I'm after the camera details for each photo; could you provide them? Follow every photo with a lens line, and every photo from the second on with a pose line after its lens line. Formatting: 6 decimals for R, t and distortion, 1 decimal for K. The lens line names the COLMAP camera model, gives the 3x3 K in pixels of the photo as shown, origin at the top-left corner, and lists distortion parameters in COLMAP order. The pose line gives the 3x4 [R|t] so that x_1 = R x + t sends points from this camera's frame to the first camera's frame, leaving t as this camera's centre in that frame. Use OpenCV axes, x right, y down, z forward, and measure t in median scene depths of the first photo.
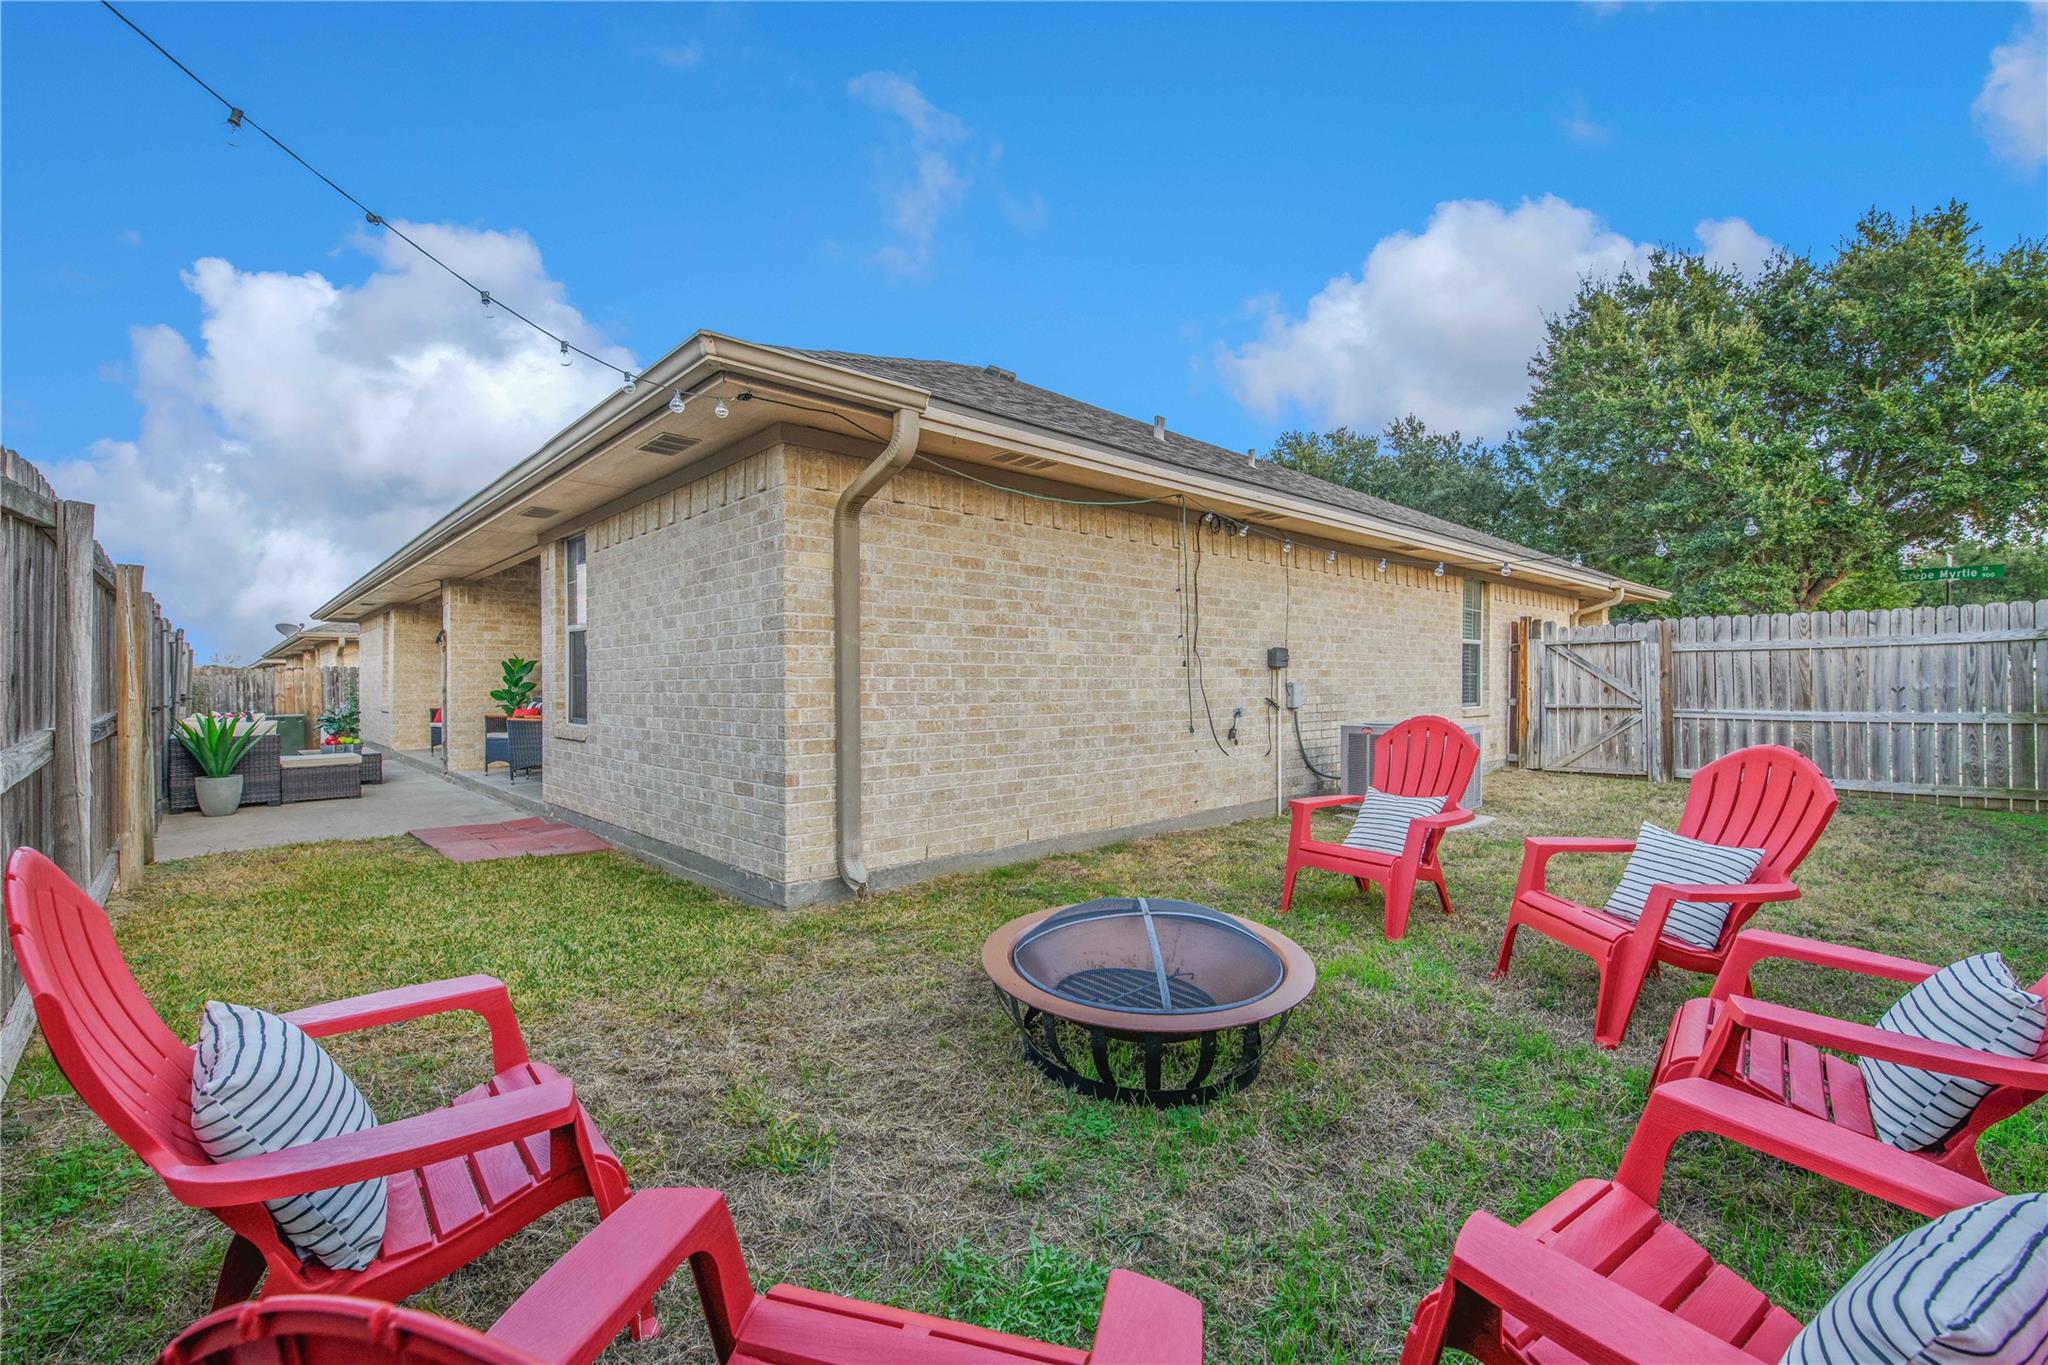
lens RADIAL K [[866.1, 0, 1024.0], [0, 866.1, 682.5], [0, 0, 1]] dist [0.020582, -0.011554]
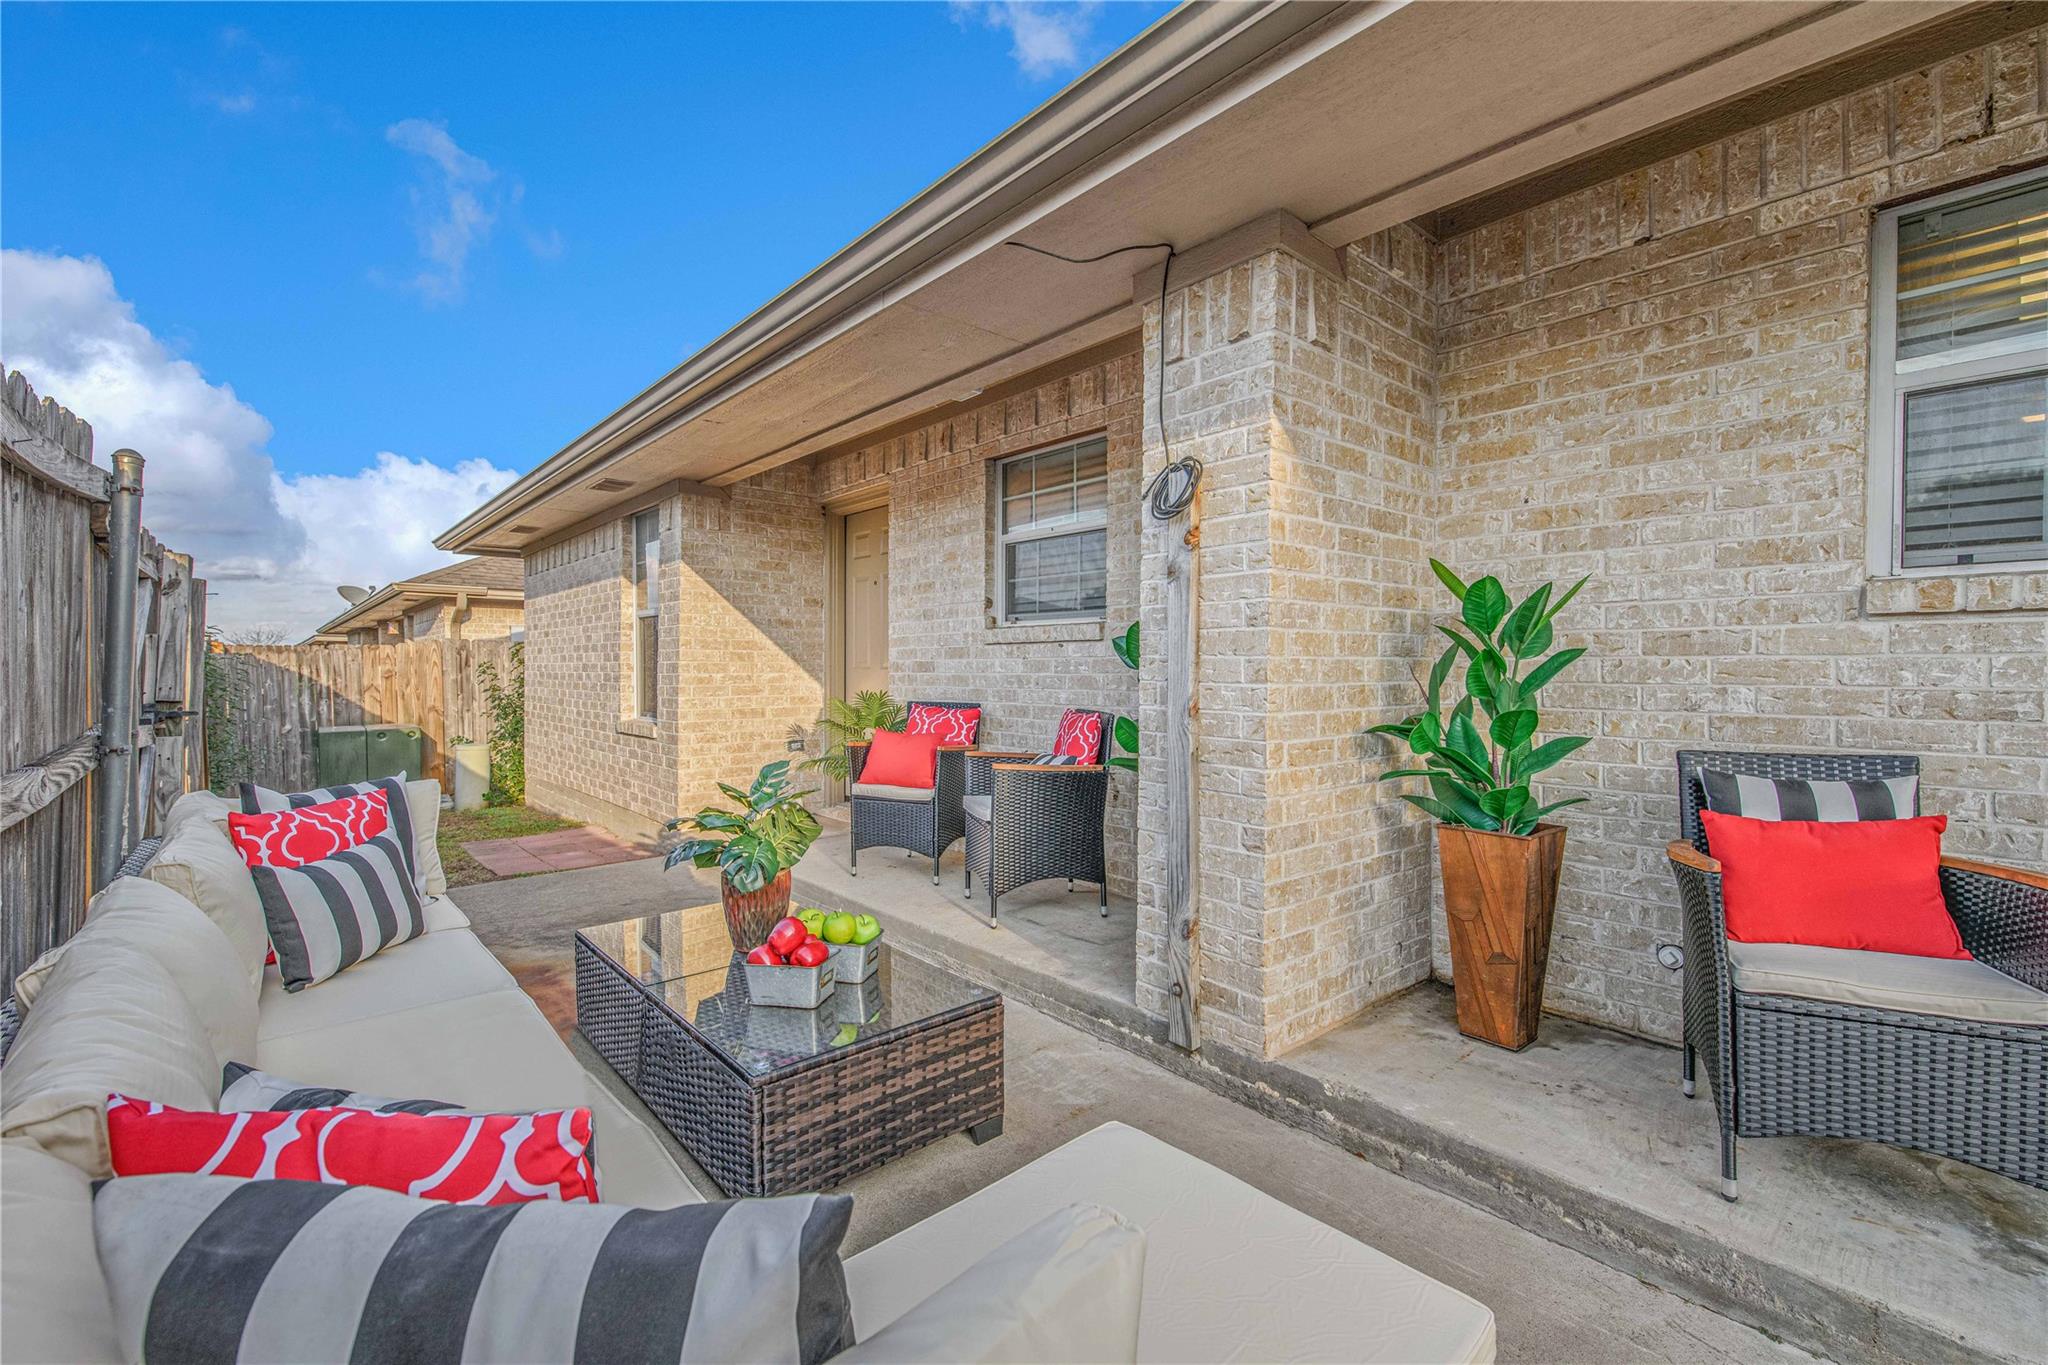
lens RADIAL K [[866.1, 0, 1024.0], [0, 866.1, 682.5], [0, 0, 1]] dist [0.020582, -0.011554]
pose [[0.999645, 0.006468, -0.025859, -0.431252], [-0.006073, 0.999864, 0.015348, -0.001235], [0.025954, -0.015186, 0.999548, 0.464085]]
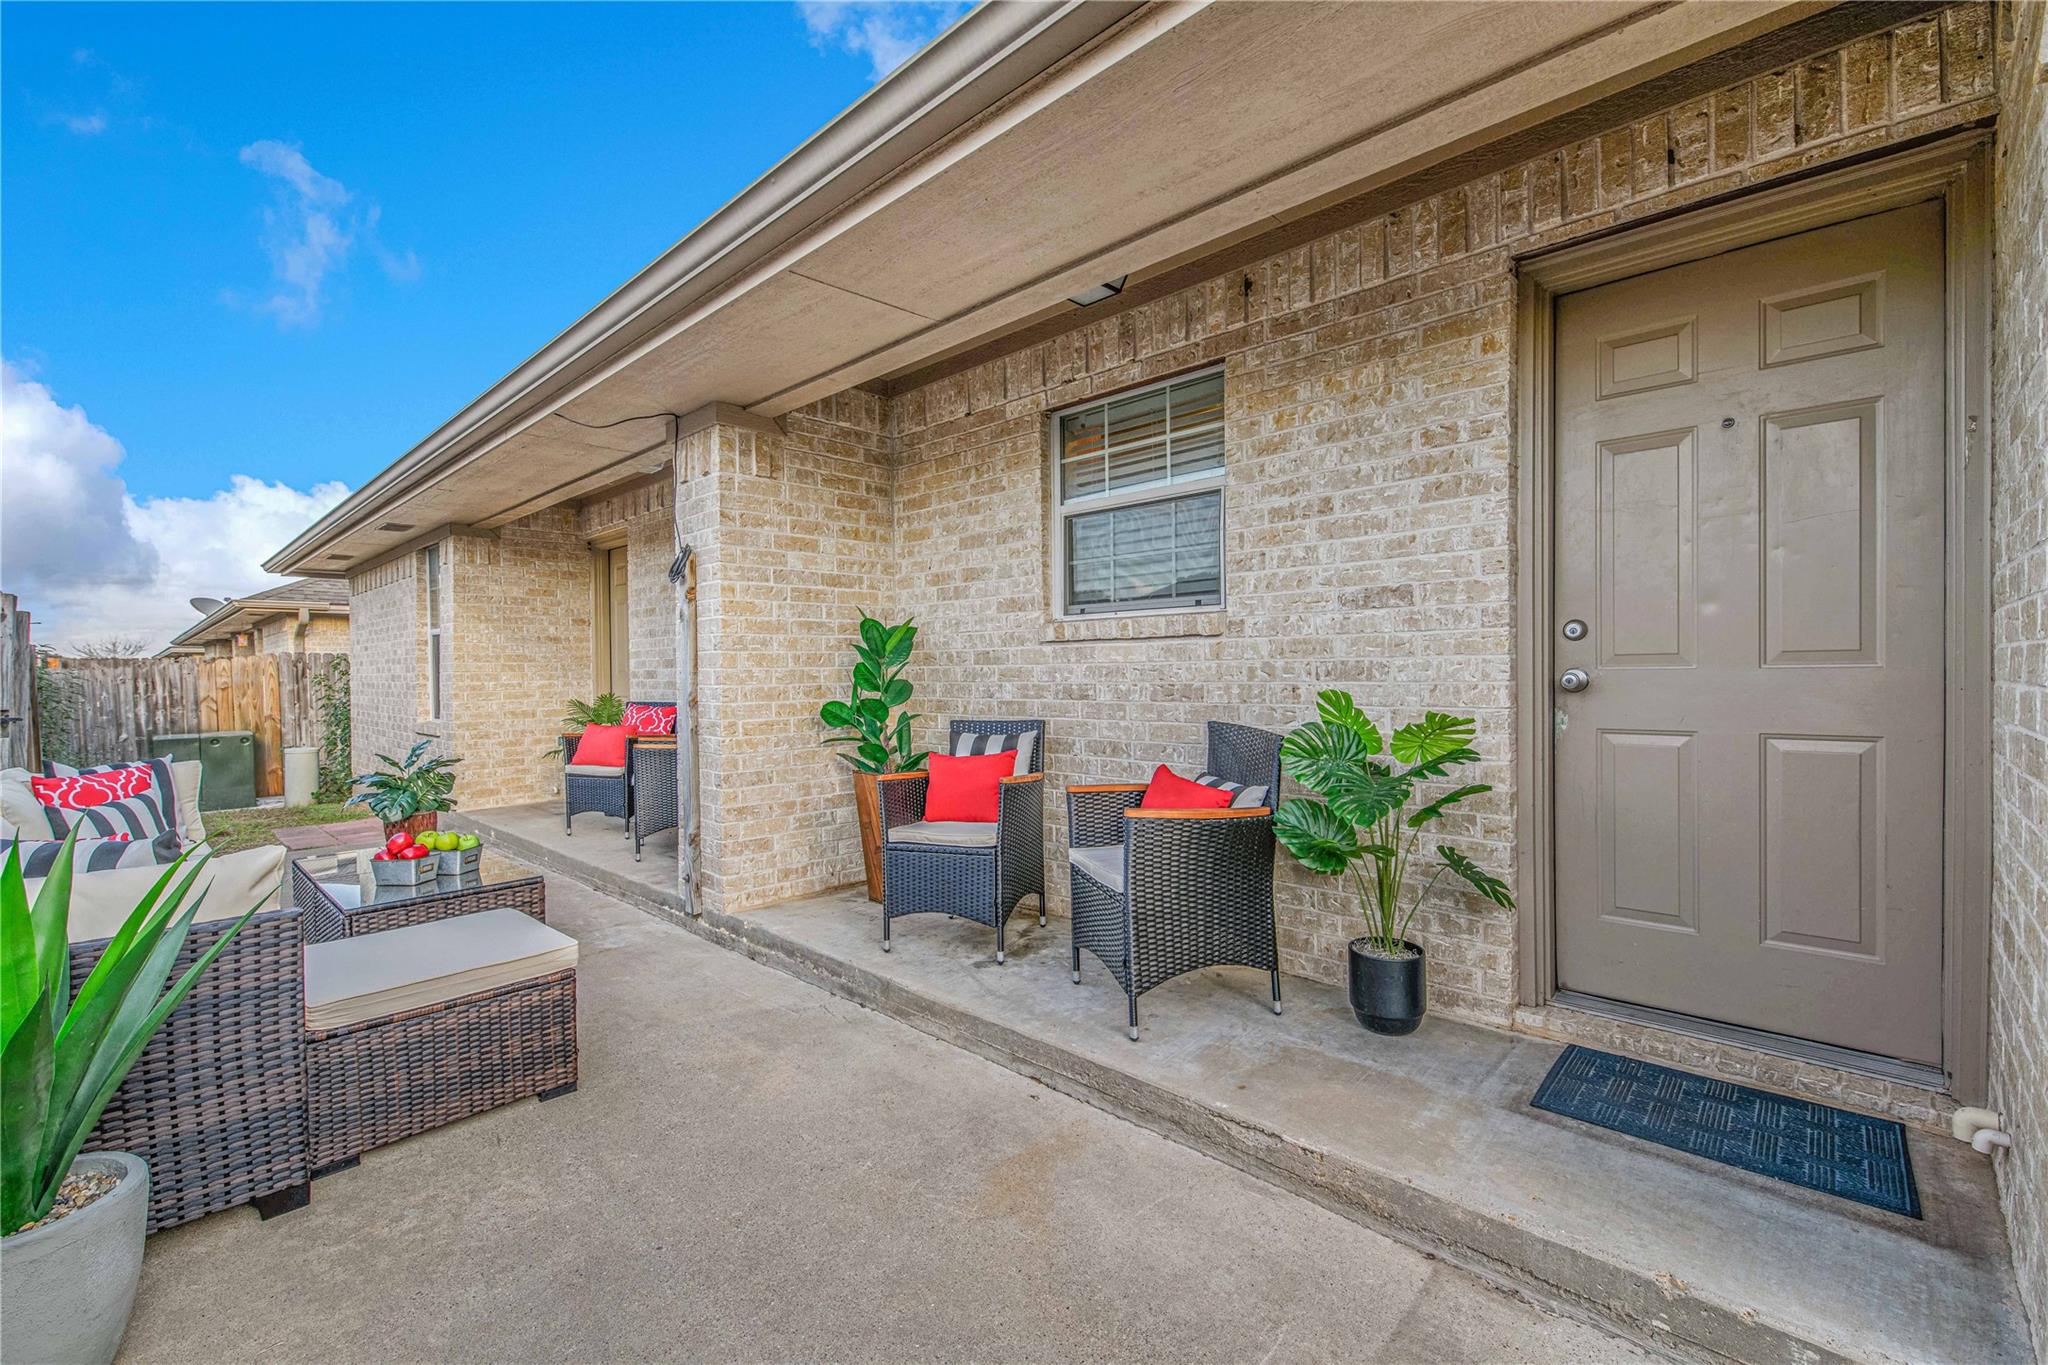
lens RADIAL K [[866.1, 0, 1024.0], [0, 866.1, 682.5], [0, 0, 1]] dist [0.020582, -0.011554]
pose [[0.998309, -0.006357, 0.057775, -0.330160], [0.005651, 0.999908, 0.012372, -0.002166], [-0.057848, -0.012024, 0.998253, 0.371600]]
